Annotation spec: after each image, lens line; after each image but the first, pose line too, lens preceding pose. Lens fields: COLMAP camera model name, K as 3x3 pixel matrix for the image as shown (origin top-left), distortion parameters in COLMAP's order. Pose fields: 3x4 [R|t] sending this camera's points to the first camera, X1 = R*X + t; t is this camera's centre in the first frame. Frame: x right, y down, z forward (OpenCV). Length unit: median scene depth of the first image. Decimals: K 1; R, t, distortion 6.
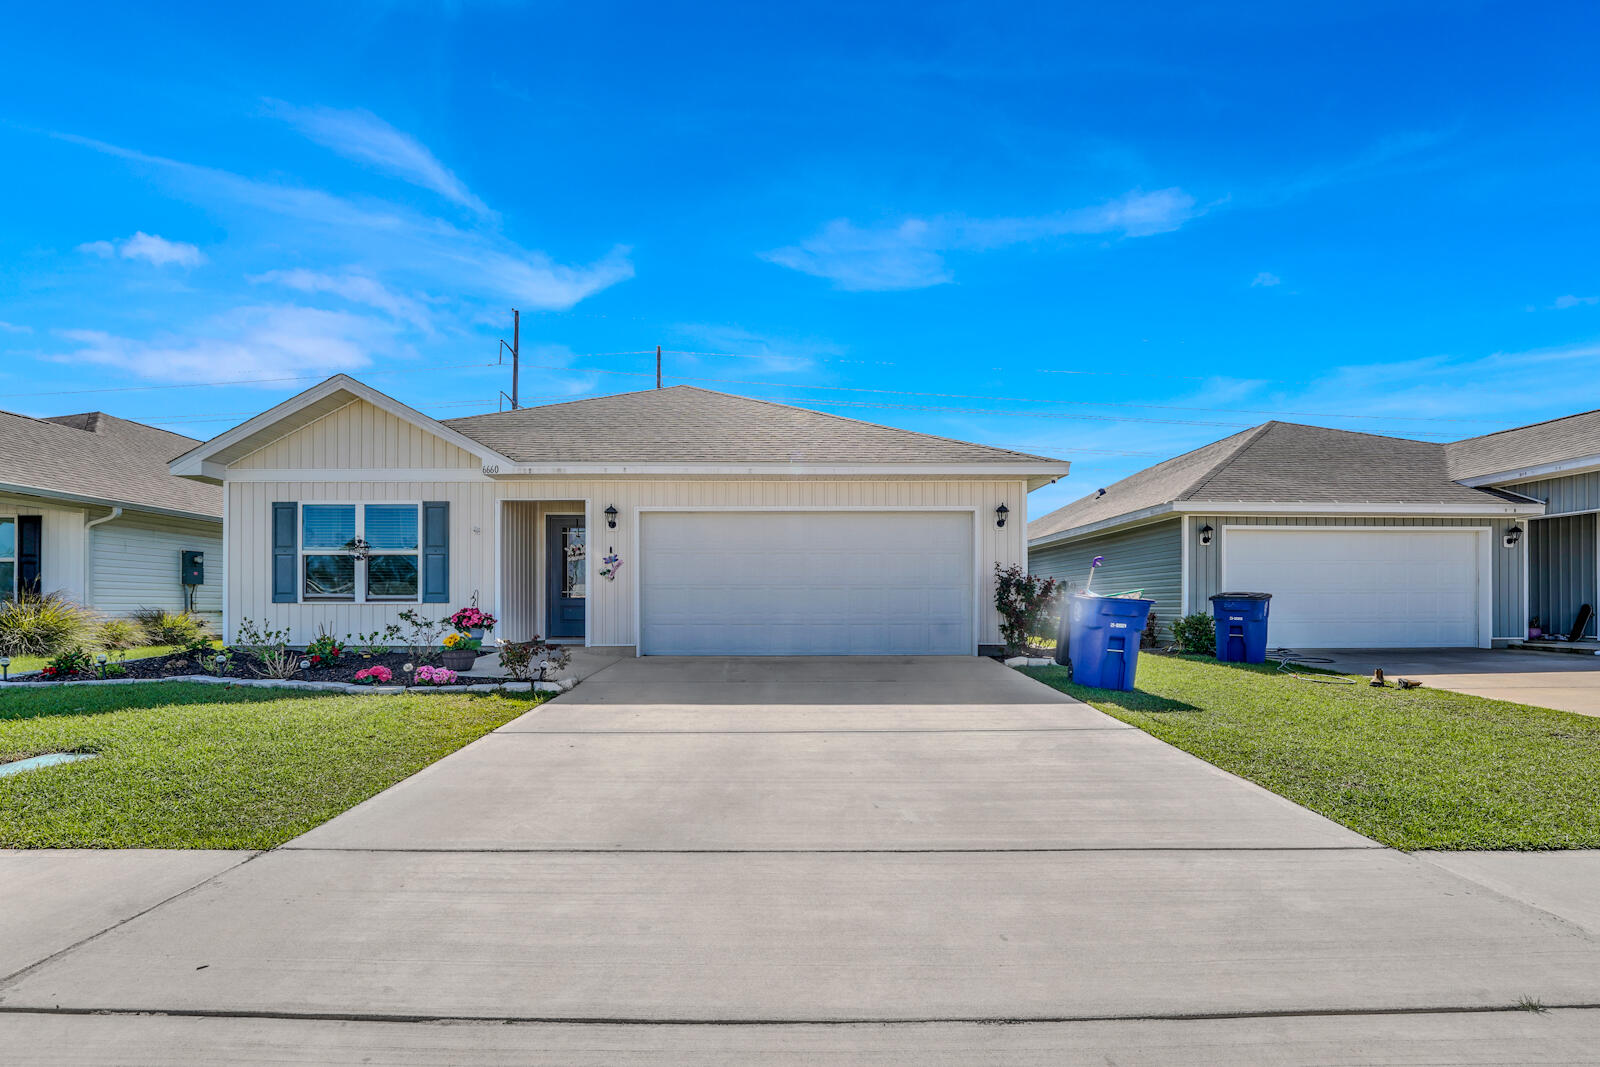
lens RADIAL K [[657.8, 0, 799.8], [0, 657.8, 603.6], [0, 0, 1]] dist [-0.023372, 0.000009]
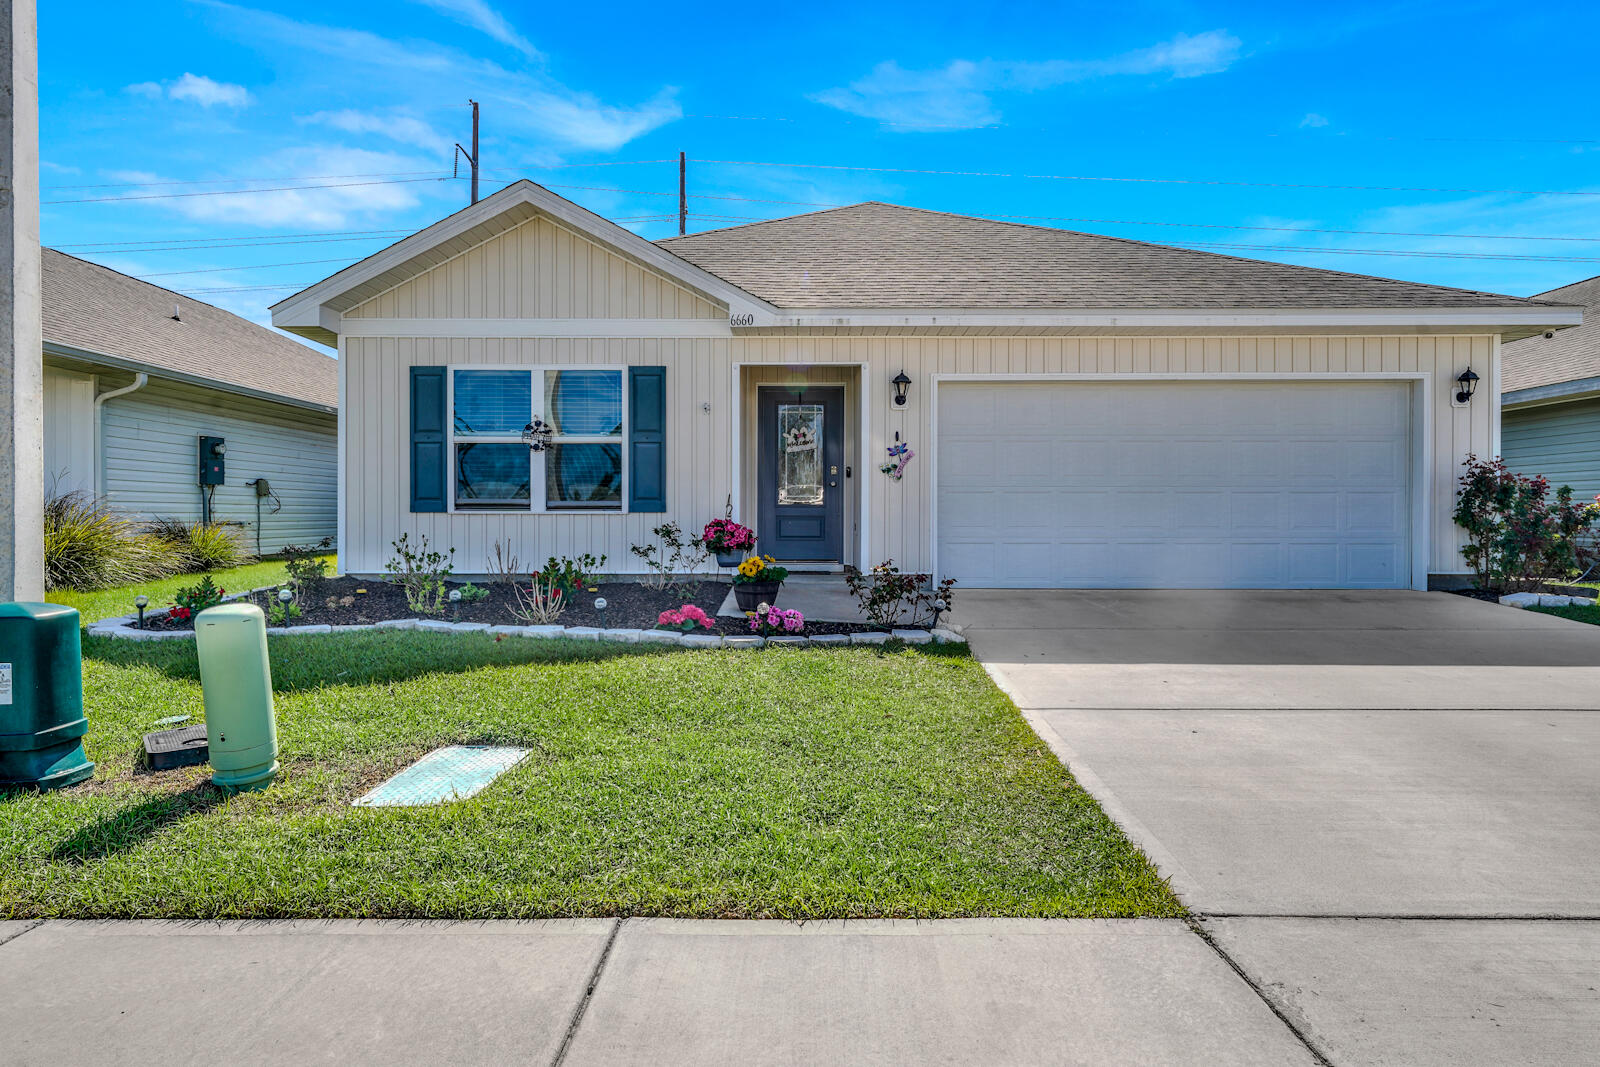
lens RADIAL K [[909.4, 0, 798.0], [0, 909.4, 511.0], [0, 0, 1]] dist [0.000775, -0.000409]
pose [[0.999720, 0.001188, -0.023620, -0.374717], [-0.001168, 0.999999, 0.000861, -0.003524], [0.023621, -0.000833, 0.999721, 0.035790]]
